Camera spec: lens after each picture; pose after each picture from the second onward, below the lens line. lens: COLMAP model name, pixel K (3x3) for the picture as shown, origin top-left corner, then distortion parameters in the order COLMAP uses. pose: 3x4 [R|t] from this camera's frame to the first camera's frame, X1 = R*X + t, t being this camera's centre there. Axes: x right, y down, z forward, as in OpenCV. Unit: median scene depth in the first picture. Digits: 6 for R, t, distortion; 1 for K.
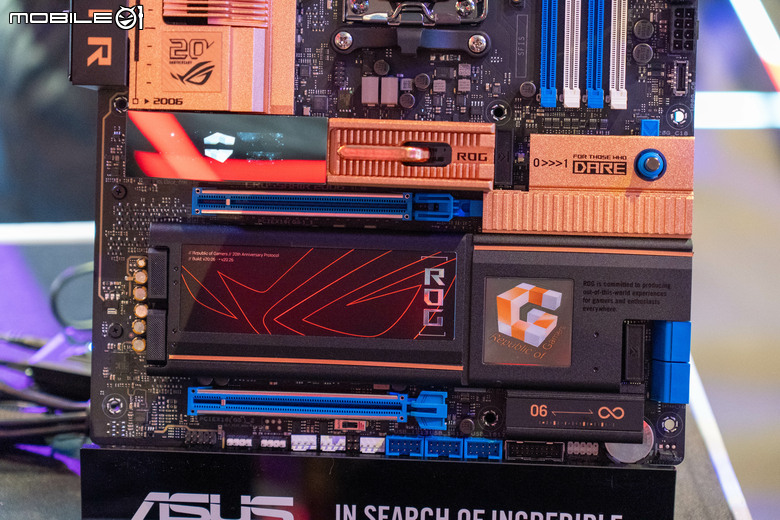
lens RADIAL K [[1836.0, 0, 383.4], [0, 1836.0, 243.0], [0, 0, 1]] dist [0.034452, -0.288764]
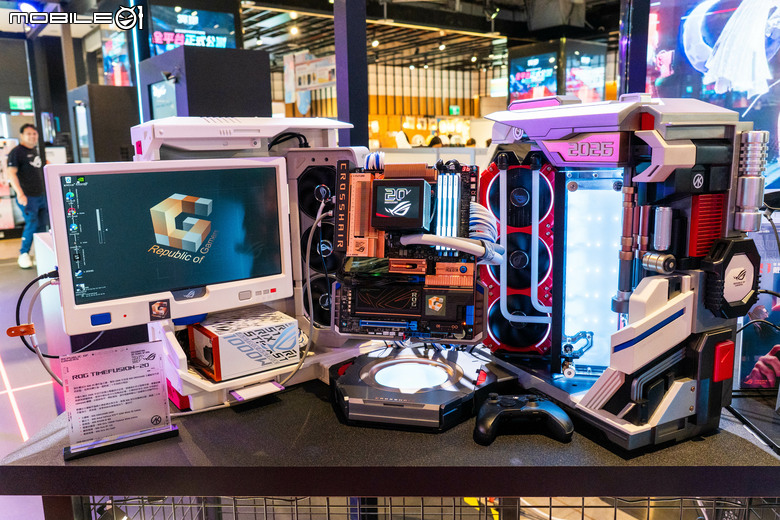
lens RADIAL K [[601.5, 0, 390.0], [0, 601.5, 260.0], [0, 0, 1]] dist [-0.003331, -0.002160]
pose [[0.985039, 0.001037, -0.172329, 0.216520], [-0.018477, 0.994853, -0.099628, 0.079388], [0.171339, 0.101321, 0.979988, -0.420381]]
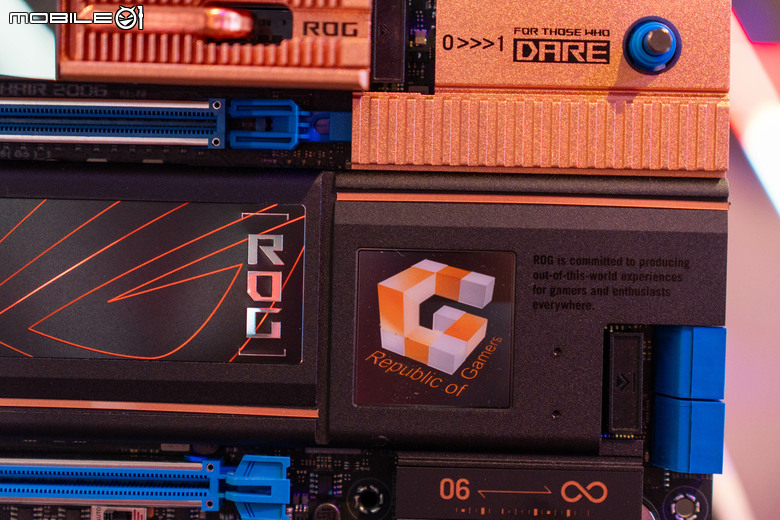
lens RADIAL K [[1836.0, 0, 383.4], [0, 1836.0, 243.0], [0, 0, 1]] dist [0.034452, -0.288764]
pose [[0.998838, -0.006049, 0.047814, 0.036777], [0.005567, 0.999932, 0.010211, 0.010935], [-0.047872, -0.009933, 0.998804, 0.444026]]
